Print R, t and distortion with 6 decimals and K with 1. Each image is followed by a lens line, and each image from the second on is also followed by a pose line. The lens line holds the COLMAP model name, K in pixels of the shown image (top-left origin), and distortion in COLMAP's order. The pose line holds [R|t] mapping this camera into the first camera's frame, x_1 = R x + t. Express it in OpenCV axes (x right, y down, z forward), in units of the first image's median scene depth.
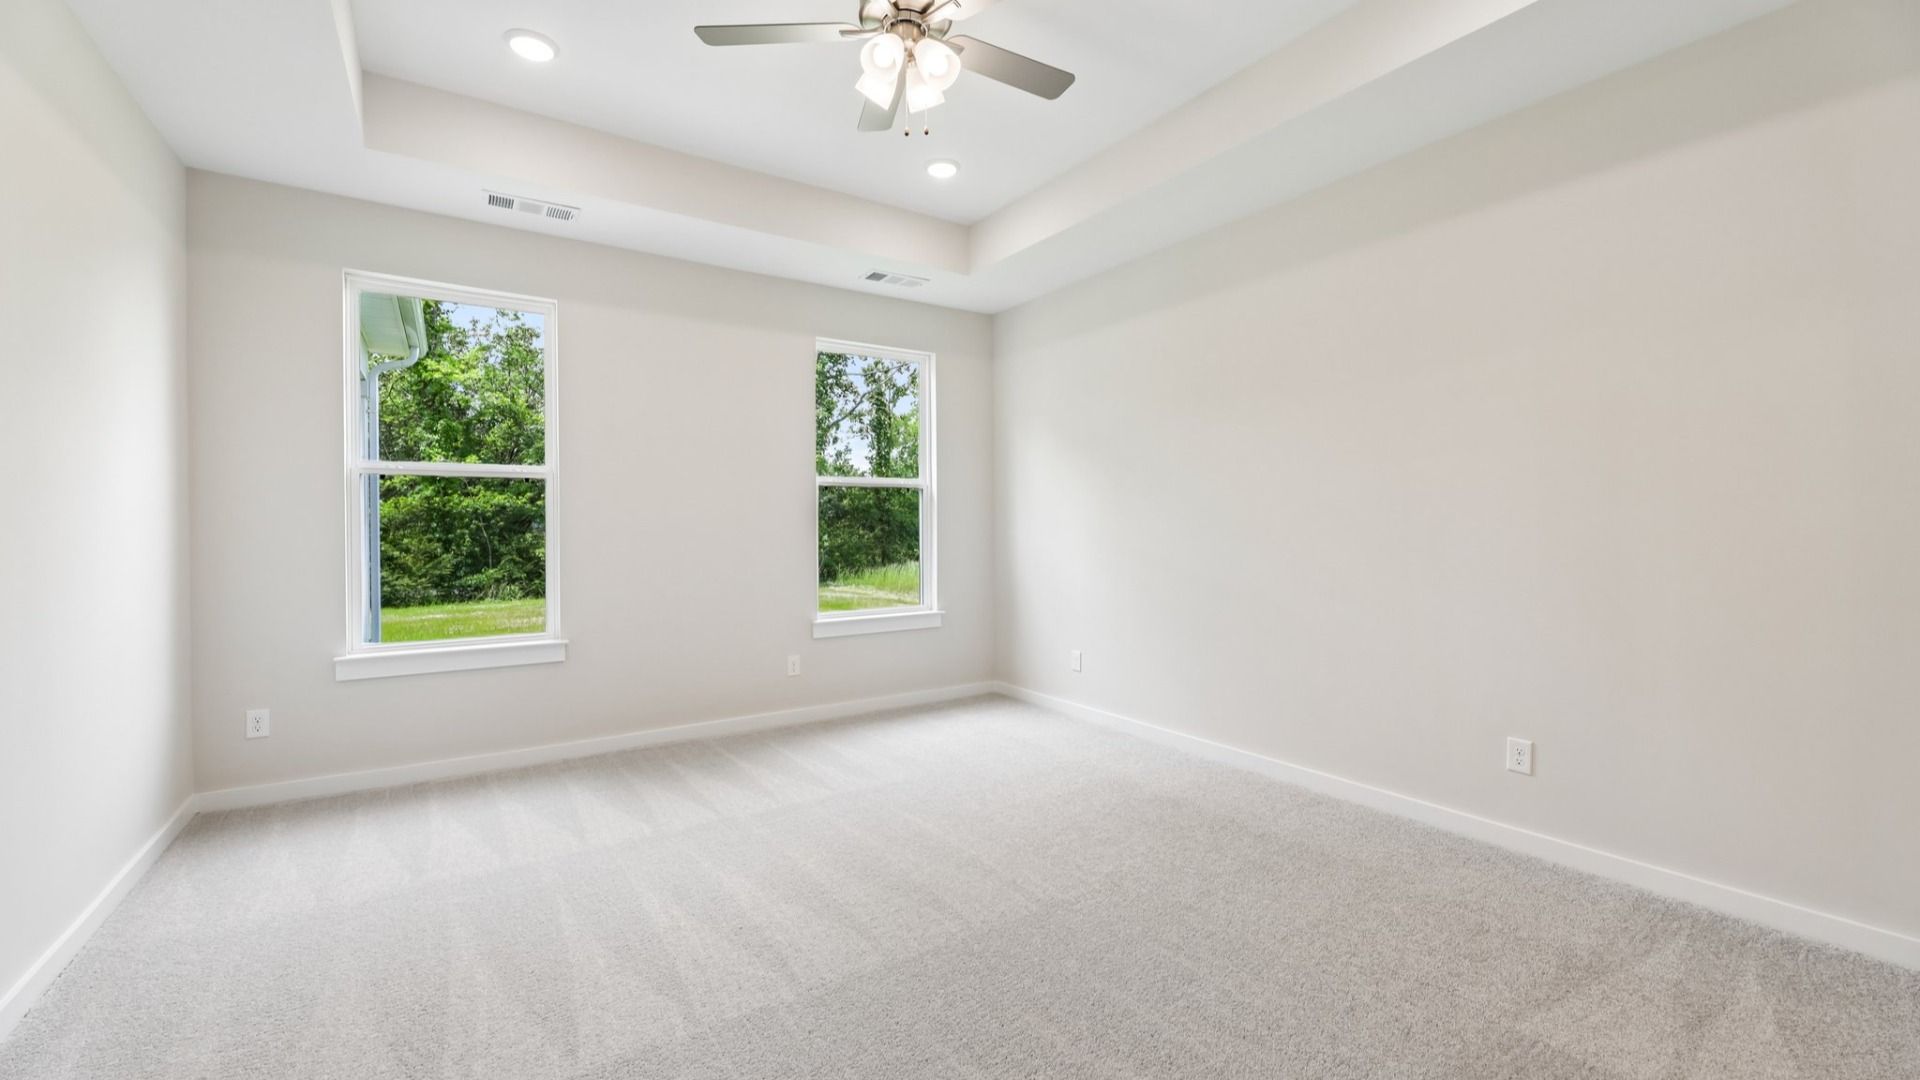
lens RADIAL K [[769.3, 0, 961.1], [0, 769.3, 534.9], [0, 0, 1]] dist [-0.002529, -0.002240]
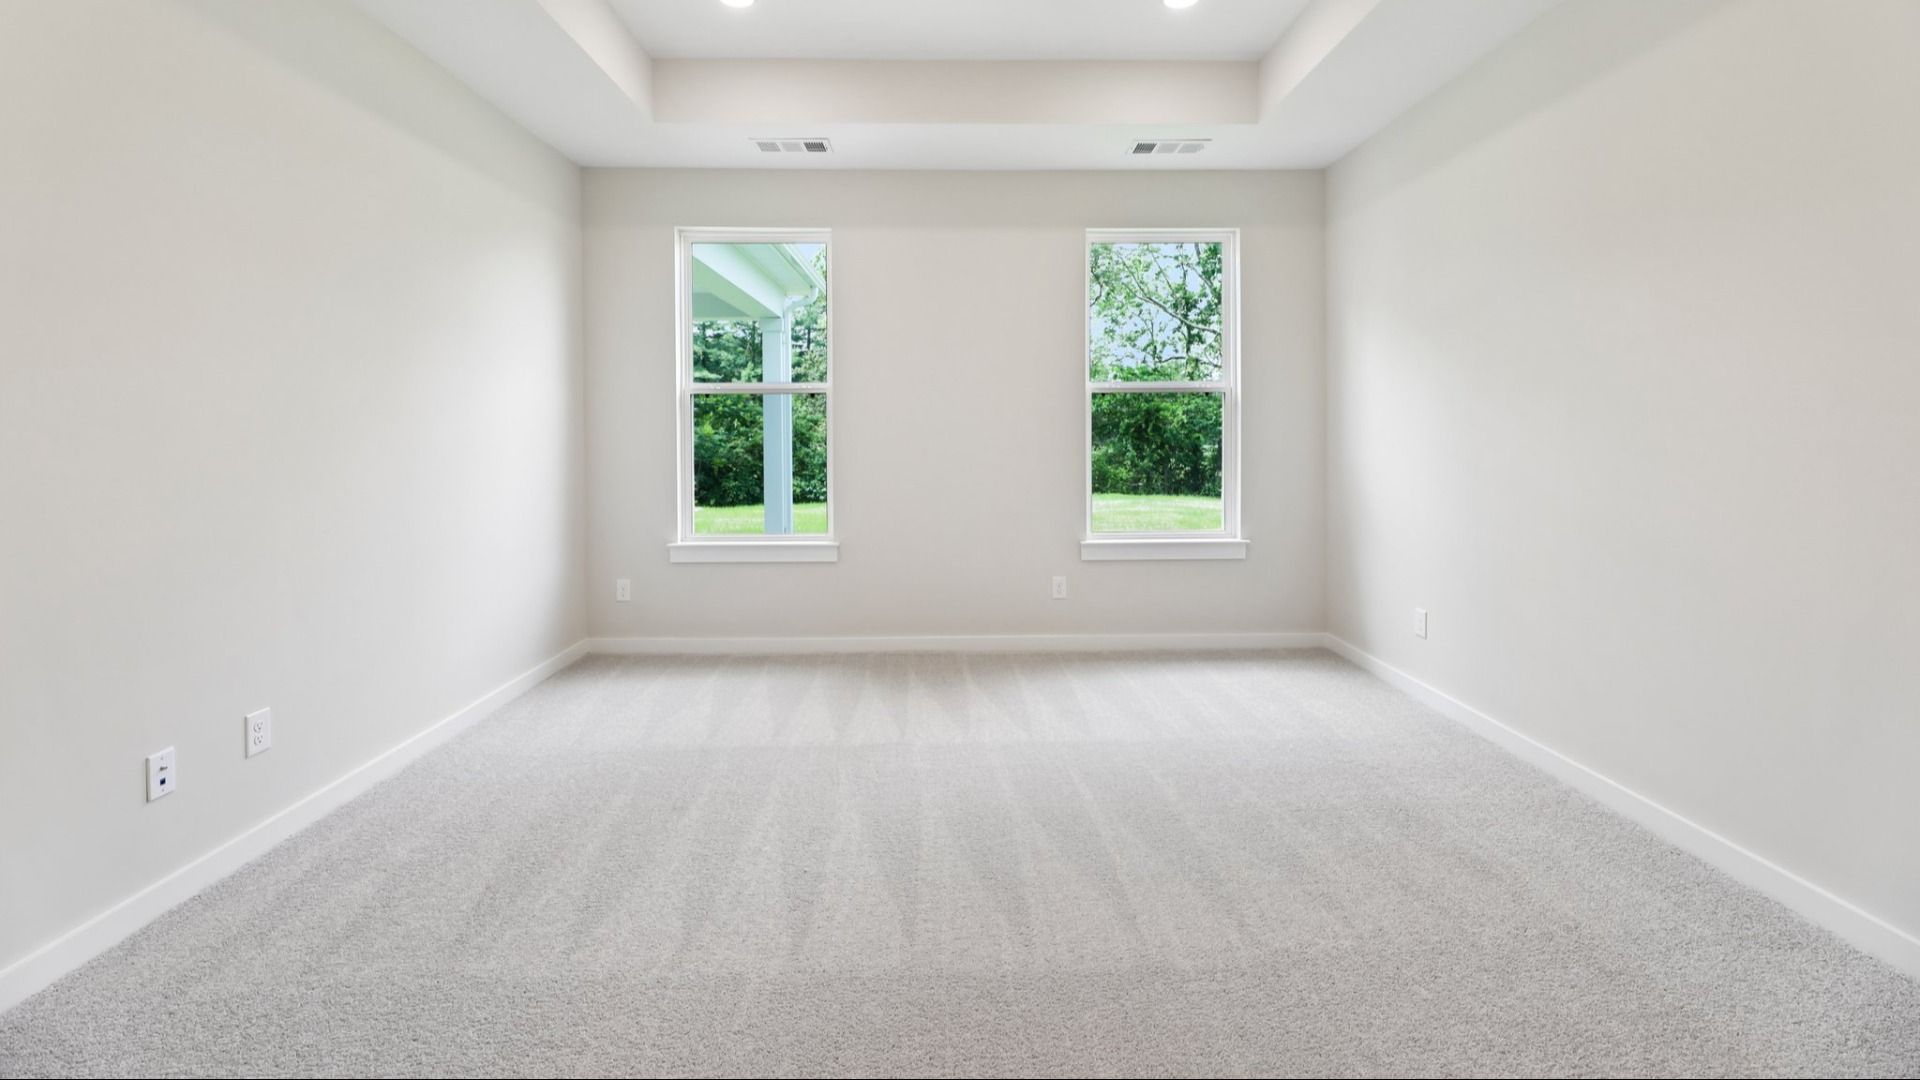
lens RADIAL K [[769.3, 0, 950.8], [0, 769.3, 447.4], [0, 0, 1]] dist [-0.002529, -0.002240]
pose [[0.841103, 0.008592, -0.540807, 0.180920], [-0.005925, 0.999960, 0.006673, -0.004429], [0.540843, -0.002408, 0.841120, 0.159080]]
